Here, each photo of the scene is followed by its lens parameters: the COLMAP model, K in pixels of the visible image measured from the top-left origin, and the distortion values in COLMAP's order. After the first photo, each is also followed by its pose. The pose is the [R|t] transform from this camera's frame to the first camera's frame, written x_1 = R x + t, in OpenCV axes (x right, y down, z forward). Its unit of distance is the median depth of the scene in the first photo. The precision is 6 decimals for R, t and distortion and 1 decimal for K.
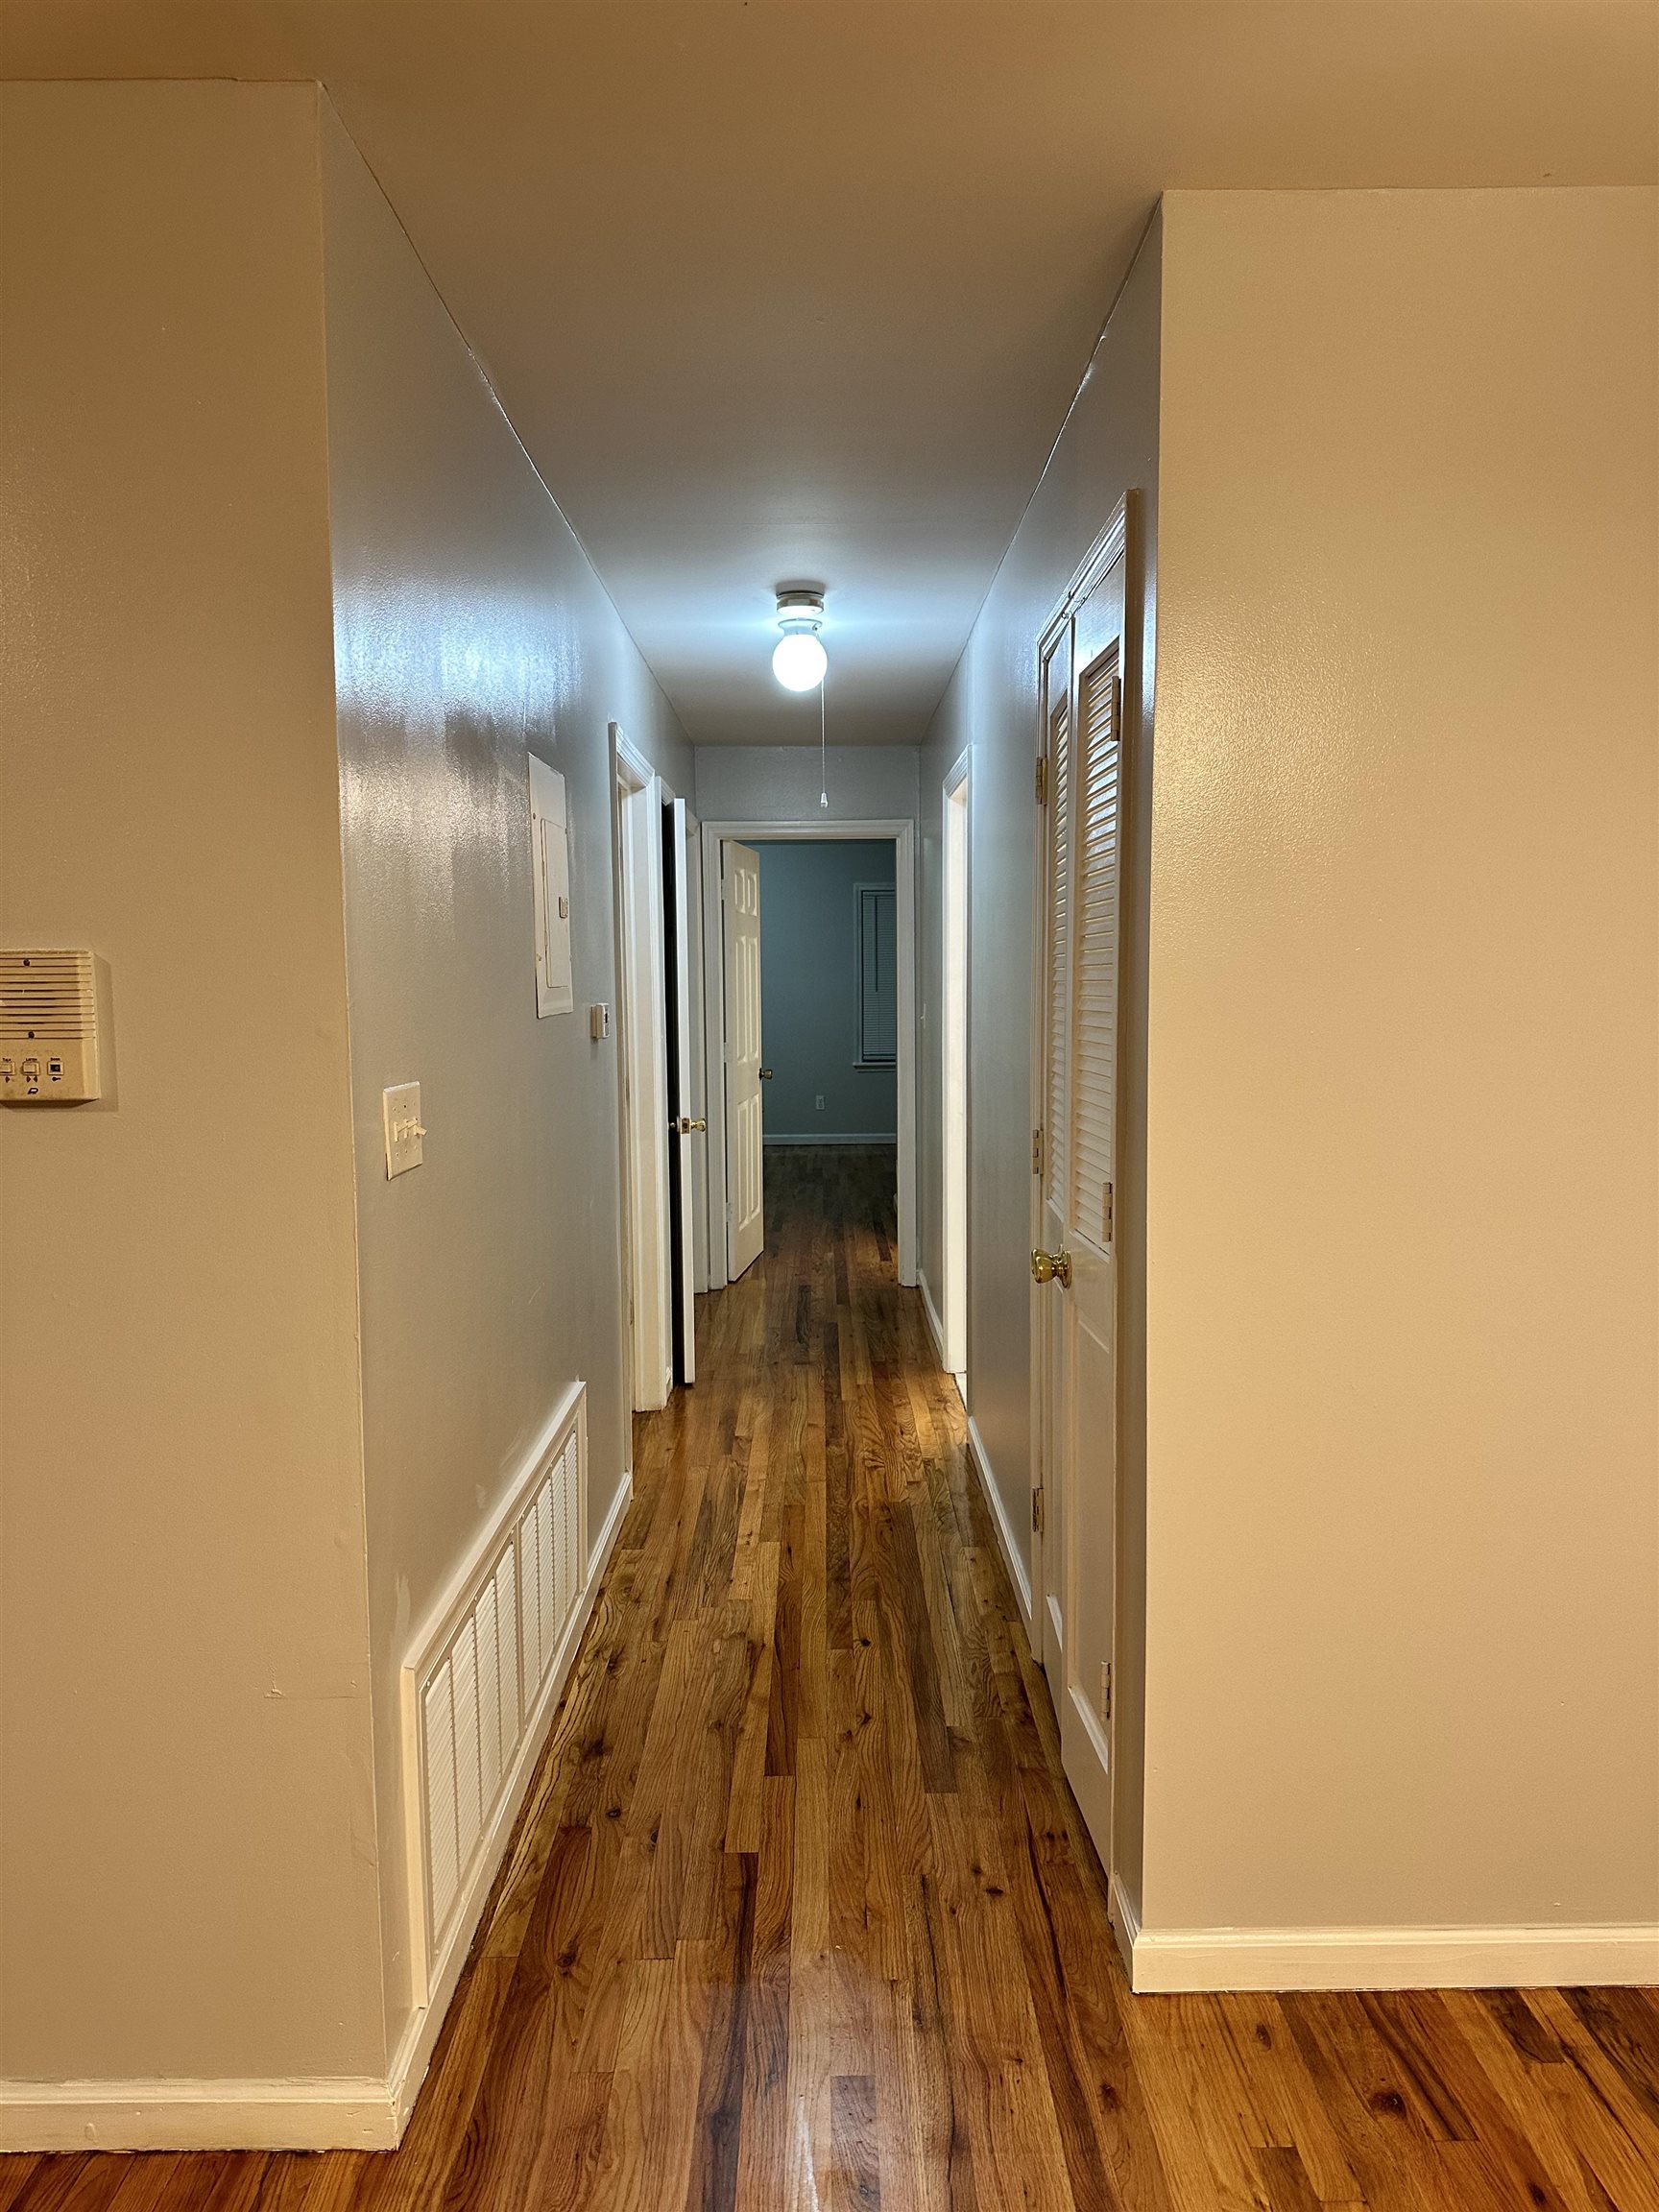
lens RADIAL K [[1531.4, 0, 830.6], [0, 1531.4, 1111.6], [0, 0, 1]] dist [0.044017, -0.056244]
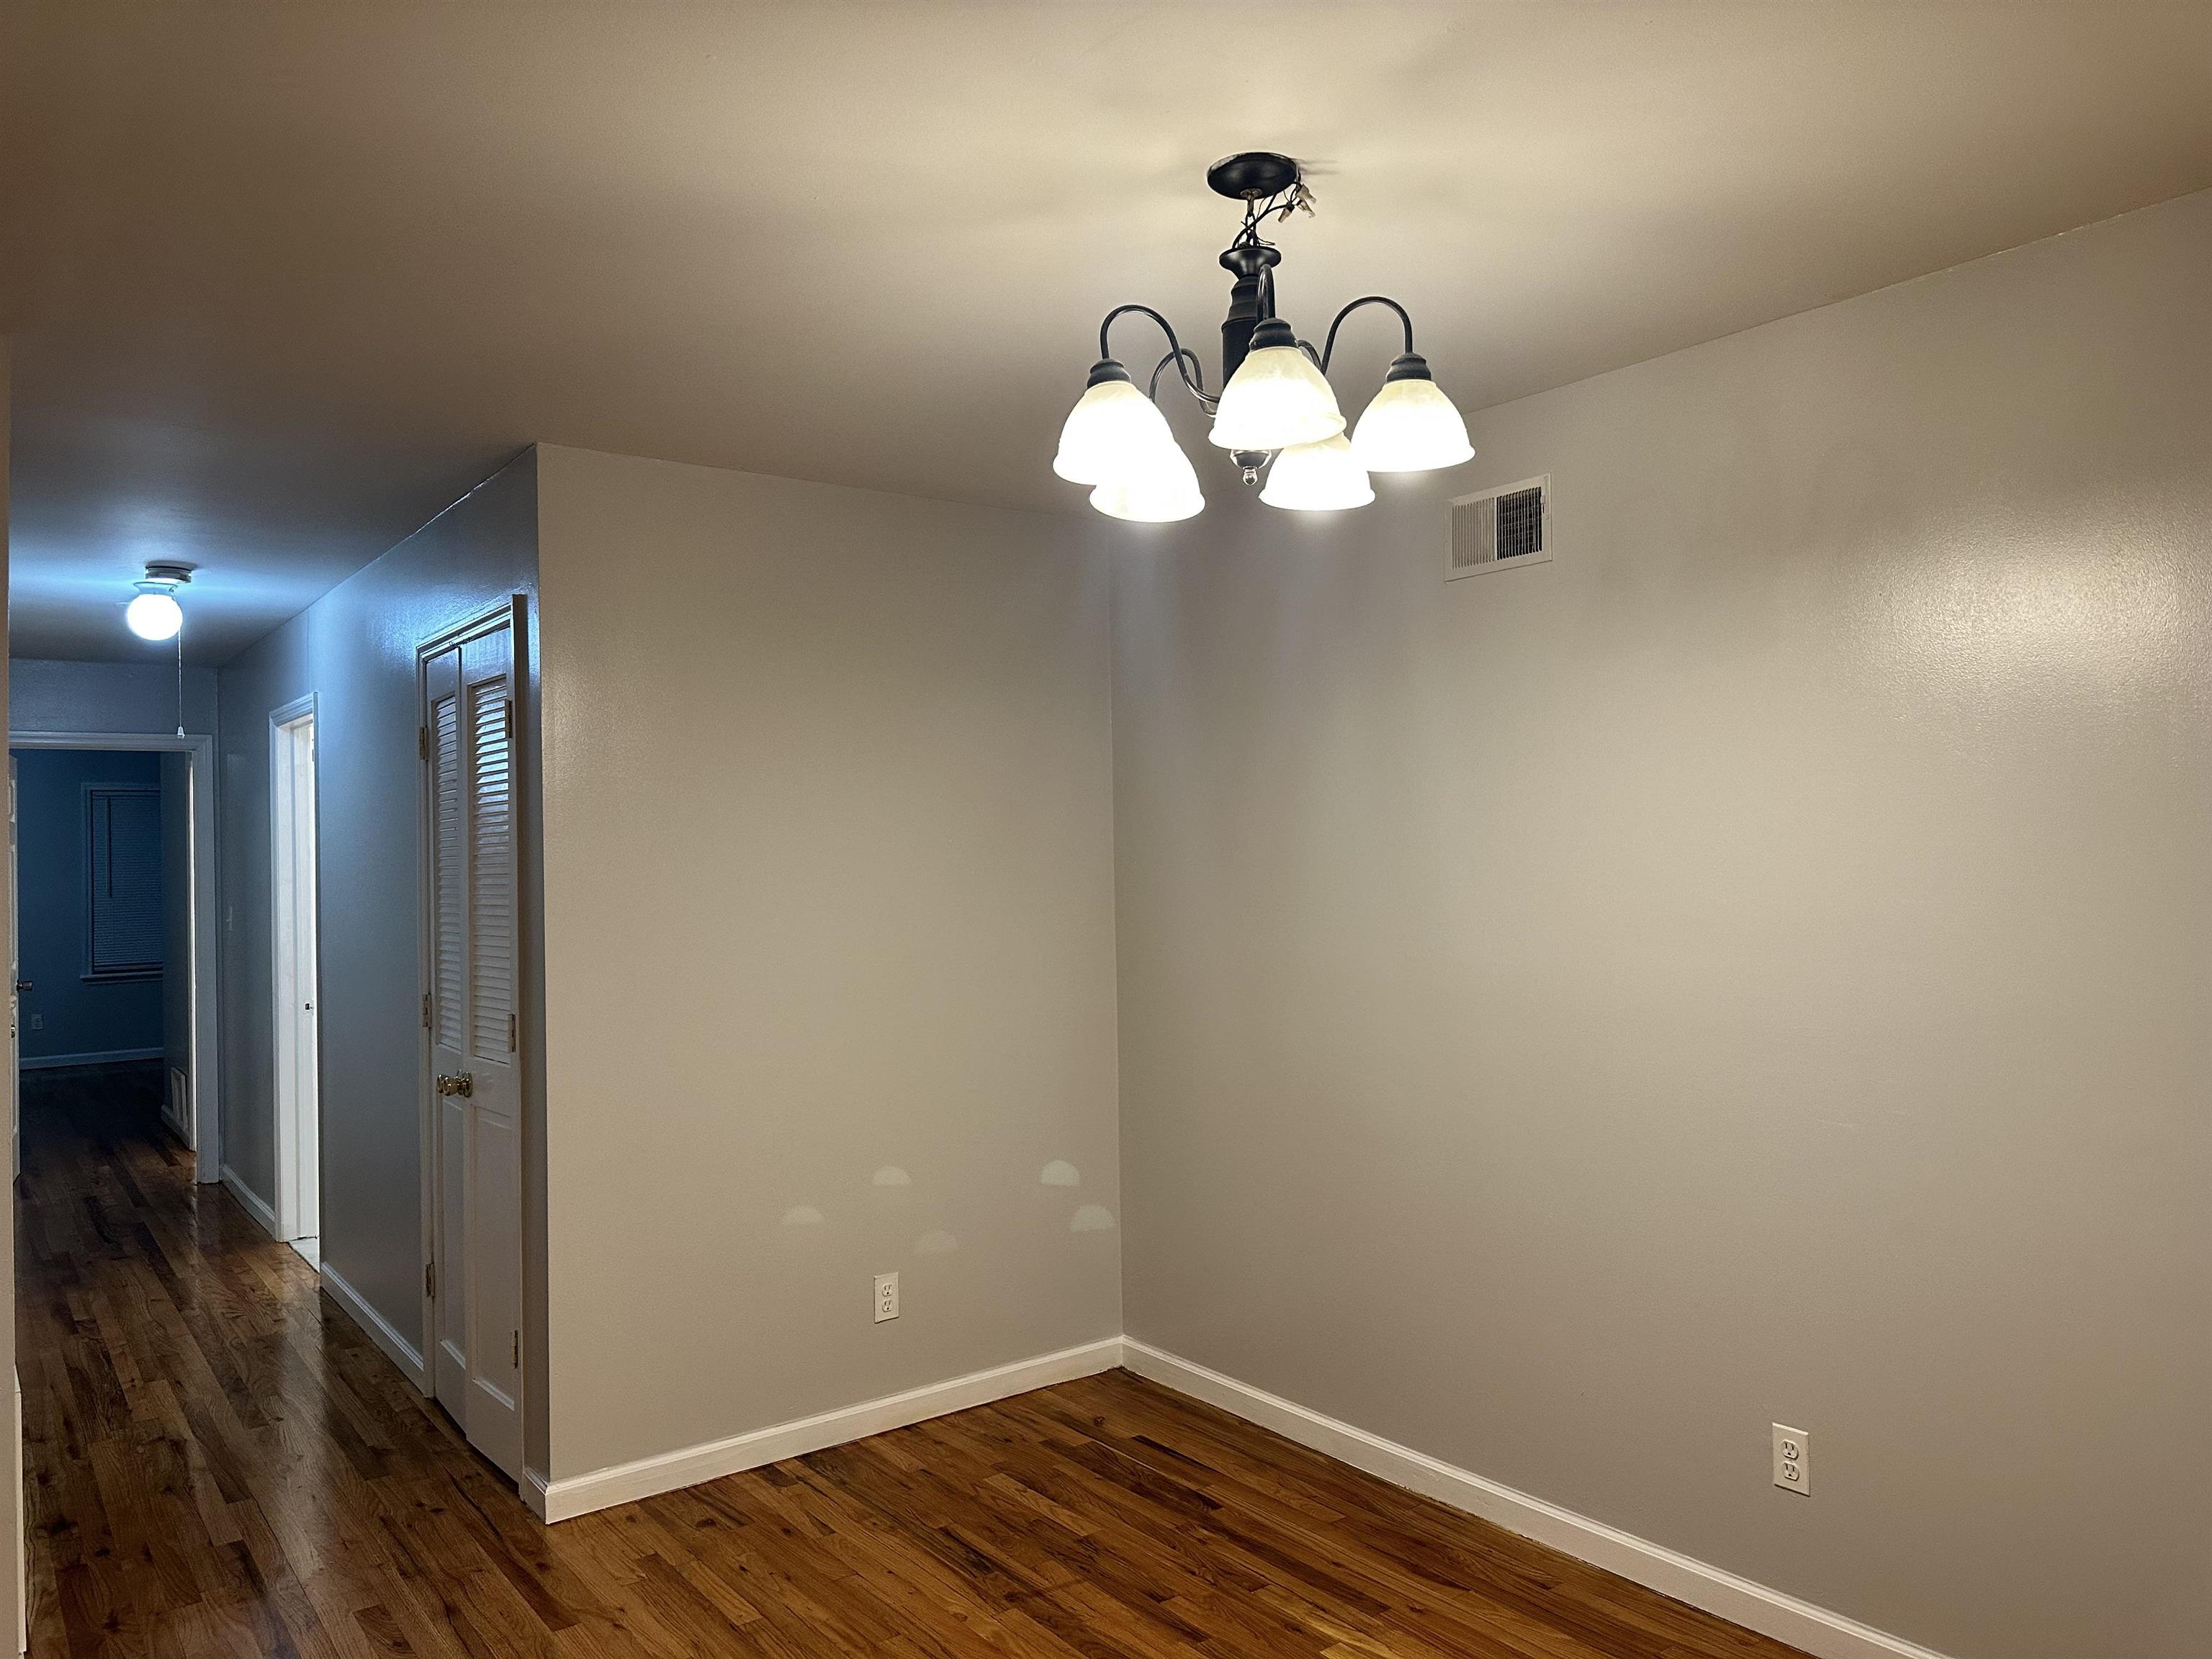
lens RADIAL K [[1531.4, 0, 1100.8], [0, 1531.4, 840.1], [0, 0, 1]] dist [0.044017, -0.056244]
pose [[0.800864, 0.001405, 0.598845, -0.252286], [0.064769, 0.993928, -0.088950, 0.043929], [-0.595334, 0.110023, 0.795910, -0.571691]]
